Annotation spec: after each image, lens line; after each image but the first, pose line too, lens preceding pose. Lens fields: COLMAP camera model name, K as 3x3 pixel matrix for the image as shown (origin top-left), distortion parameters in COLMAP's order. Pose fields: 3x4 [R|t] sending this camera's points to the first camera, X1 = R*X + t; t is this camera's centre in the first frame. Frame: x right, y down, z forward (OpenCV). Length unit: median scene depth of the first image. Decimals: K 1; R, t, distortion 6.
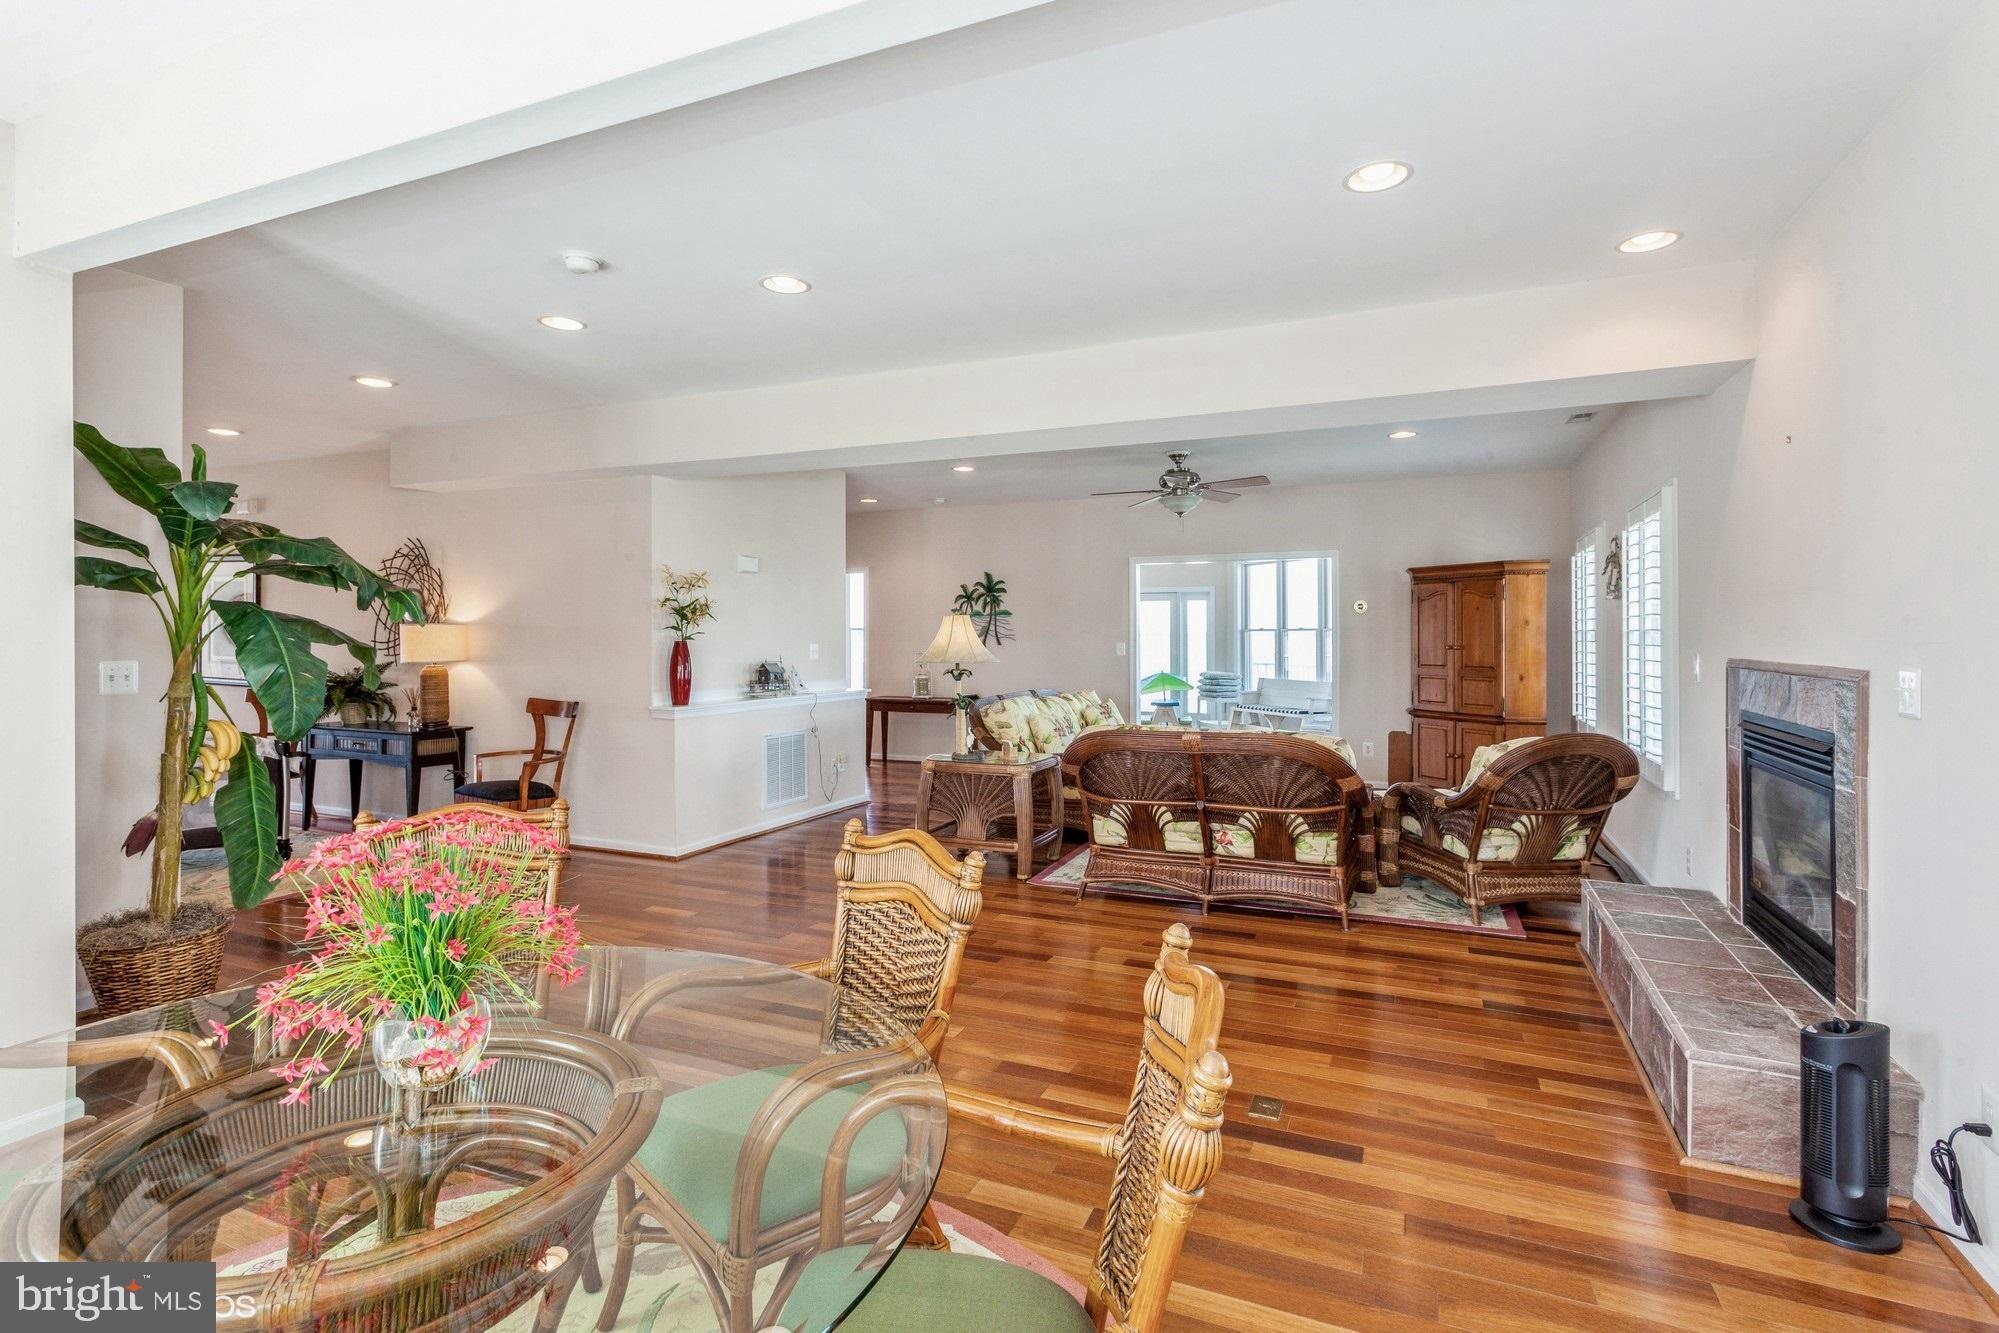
lens RADIAL K [[964.6, 0, 998.8], [0, 964.6, 654.1], [0, 0, 1]] dist [0.006532, 0.000410]
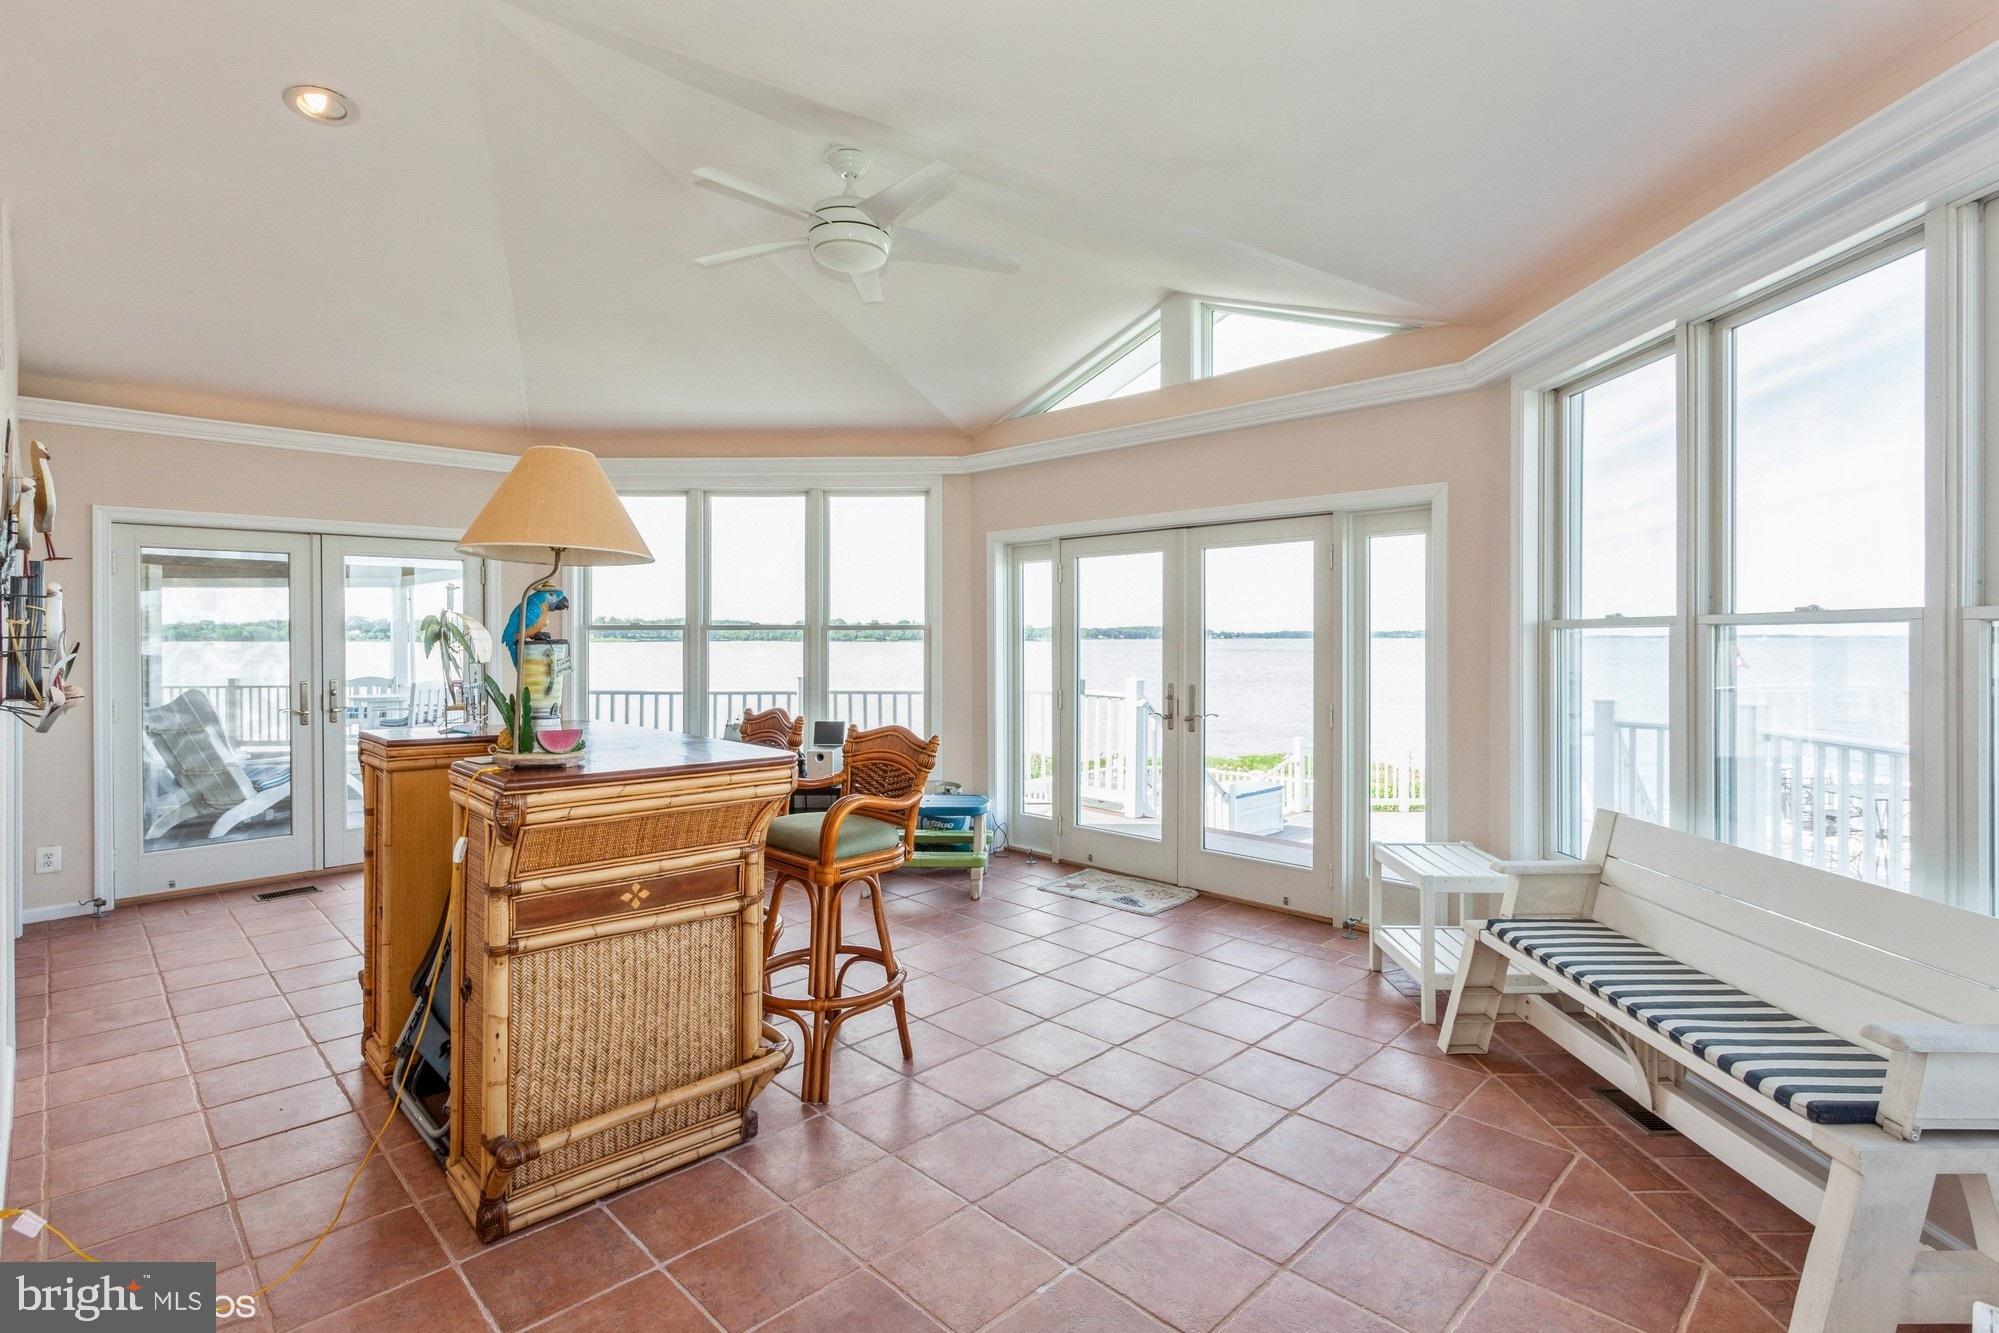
lens RADIAL K [[964.6, 0, 996.1], [0, 964.6, 650.8], [0, 0, 1]] dist [0.006532, 0.000410]
pose [[0.929980, 0.006495, -0.367554, 0.337662], [-0.010761, 0.999896, -0.009559, -0.021086], [0.367453, 0.012845, 0.929953, 1.103137]]
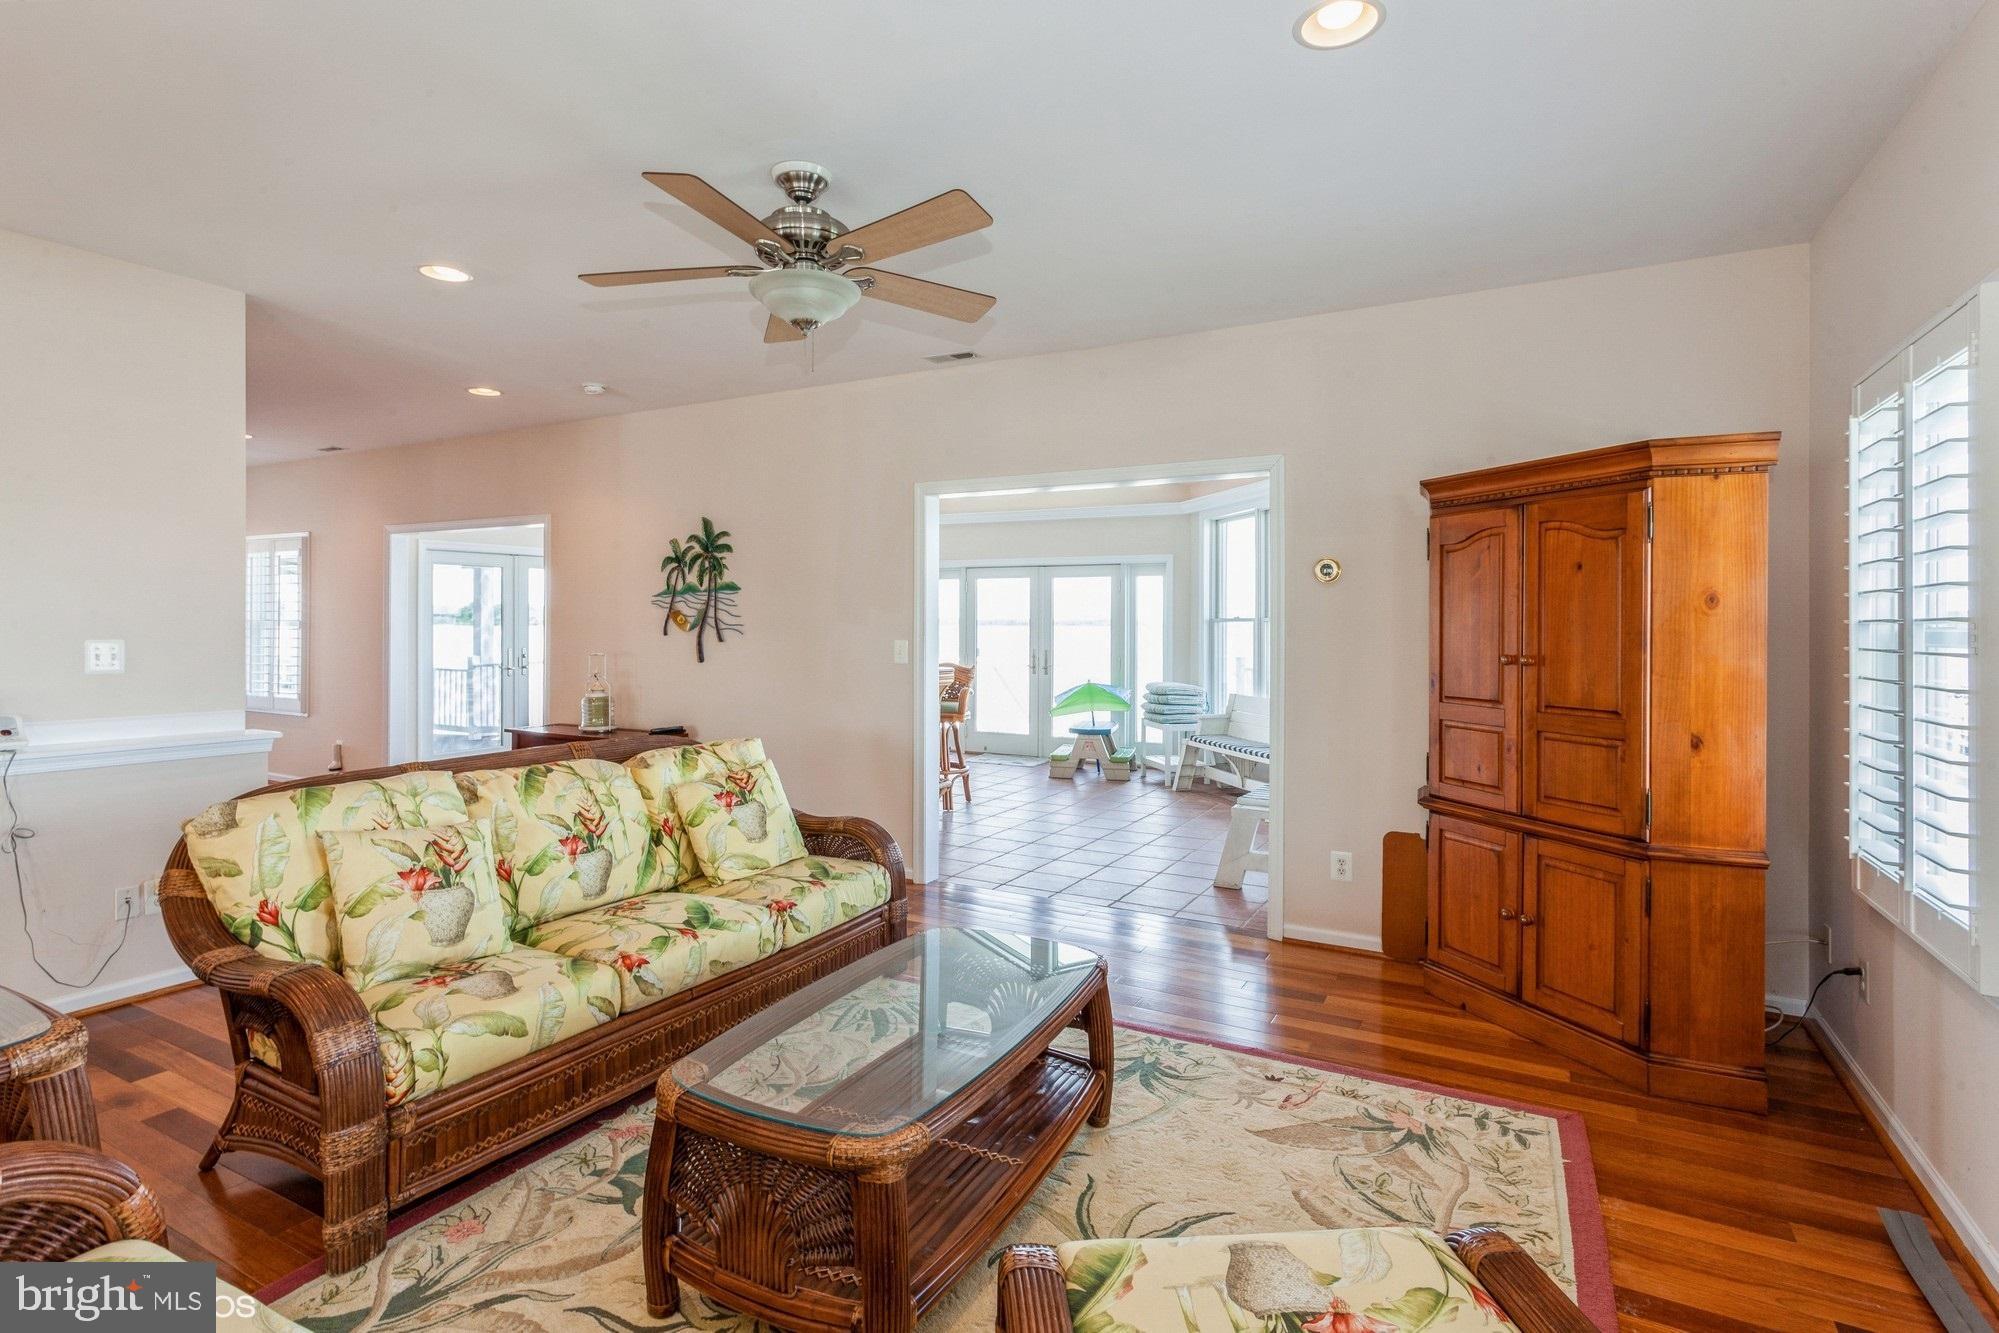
lens RADIAL K [[964.6, 0, 996.0], [0, 964.6, 646.7], [0, 0, 1]] dist [0.006532, 0.000410]
pose [[0.995583, 0.007893, -0.093556, 0.273649], [-0.007792, 0.999969, 0.001452, -0.011003], [0.093564, -0.000716, 0.995613, 0.540834]]
